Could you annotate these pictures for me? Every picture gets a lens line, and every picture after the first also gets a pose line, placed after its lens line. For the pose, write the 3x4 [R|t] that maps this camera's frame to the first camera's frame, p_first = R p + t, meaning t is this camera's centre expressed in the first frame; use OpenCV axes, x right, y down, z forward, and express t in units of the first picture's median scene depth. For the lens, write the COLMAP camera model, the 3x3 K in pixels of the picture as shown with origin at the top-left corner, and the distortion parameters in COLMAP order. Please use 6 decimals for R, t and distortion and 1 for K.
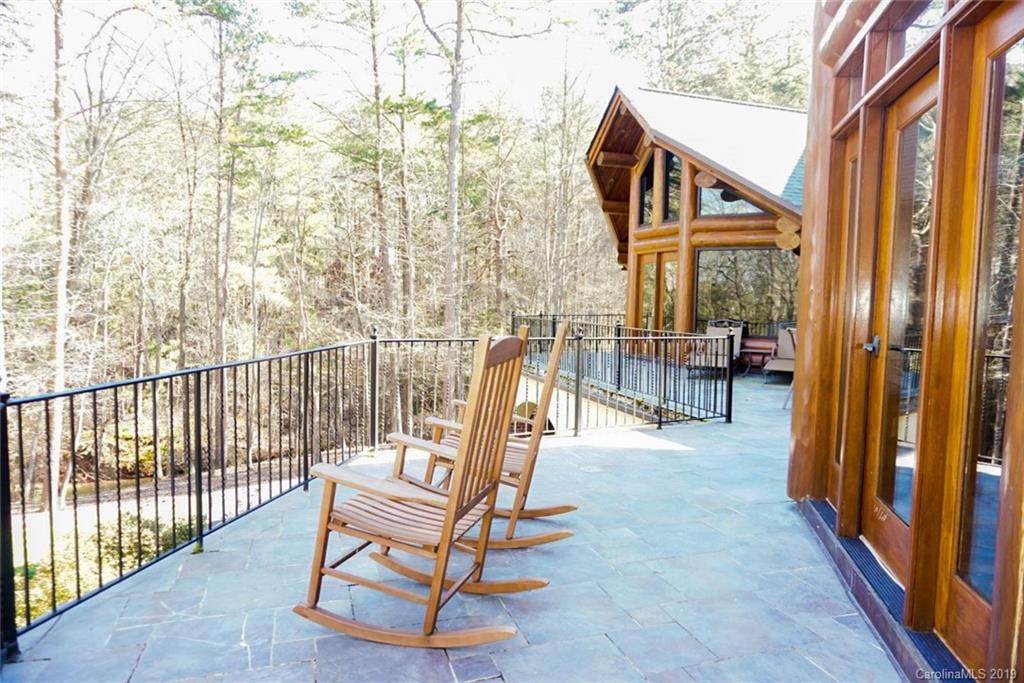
lens RADIAL K [[682.4, 0, 512.0], [0, 682.4, 341.5], [0, 0, 1]] dist [-0.106737, 0.074179]
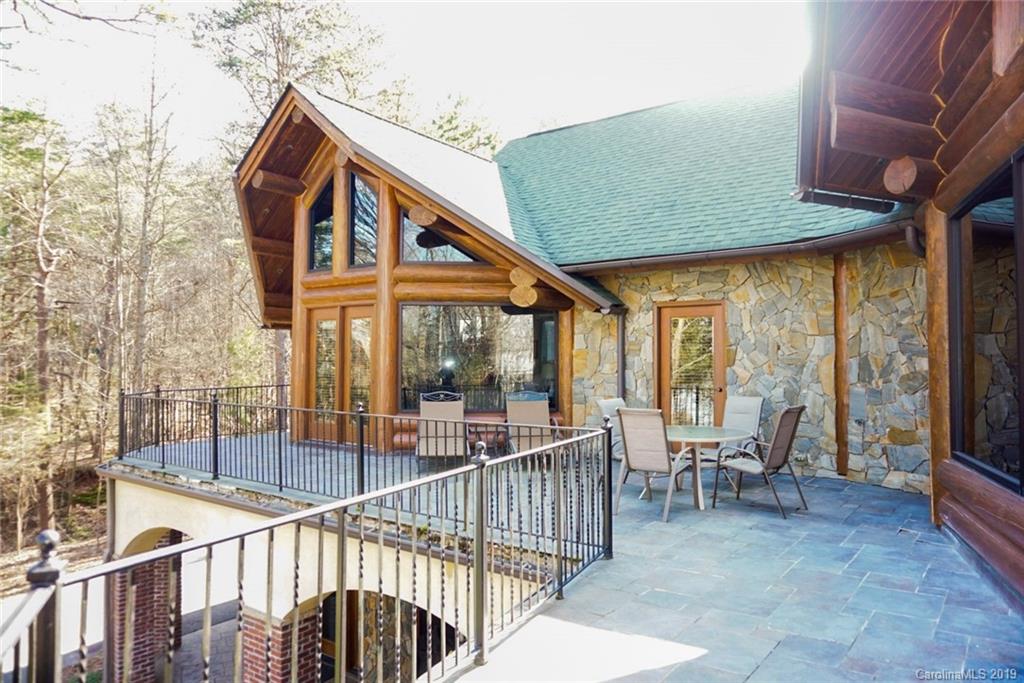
lens RADIAL K [[682.4, 0, 512.0], [0, 682.4, 341.5], [0, 0, 1]] dist [-0.106737, 0.074179]
pose [[0.802727, 0.003161, 0.596338, -0.087922], [0.047788, 0.996429, -0.069608, -0.028700], [-0.594429, 0.084374, 0.799710, 0.272292]]
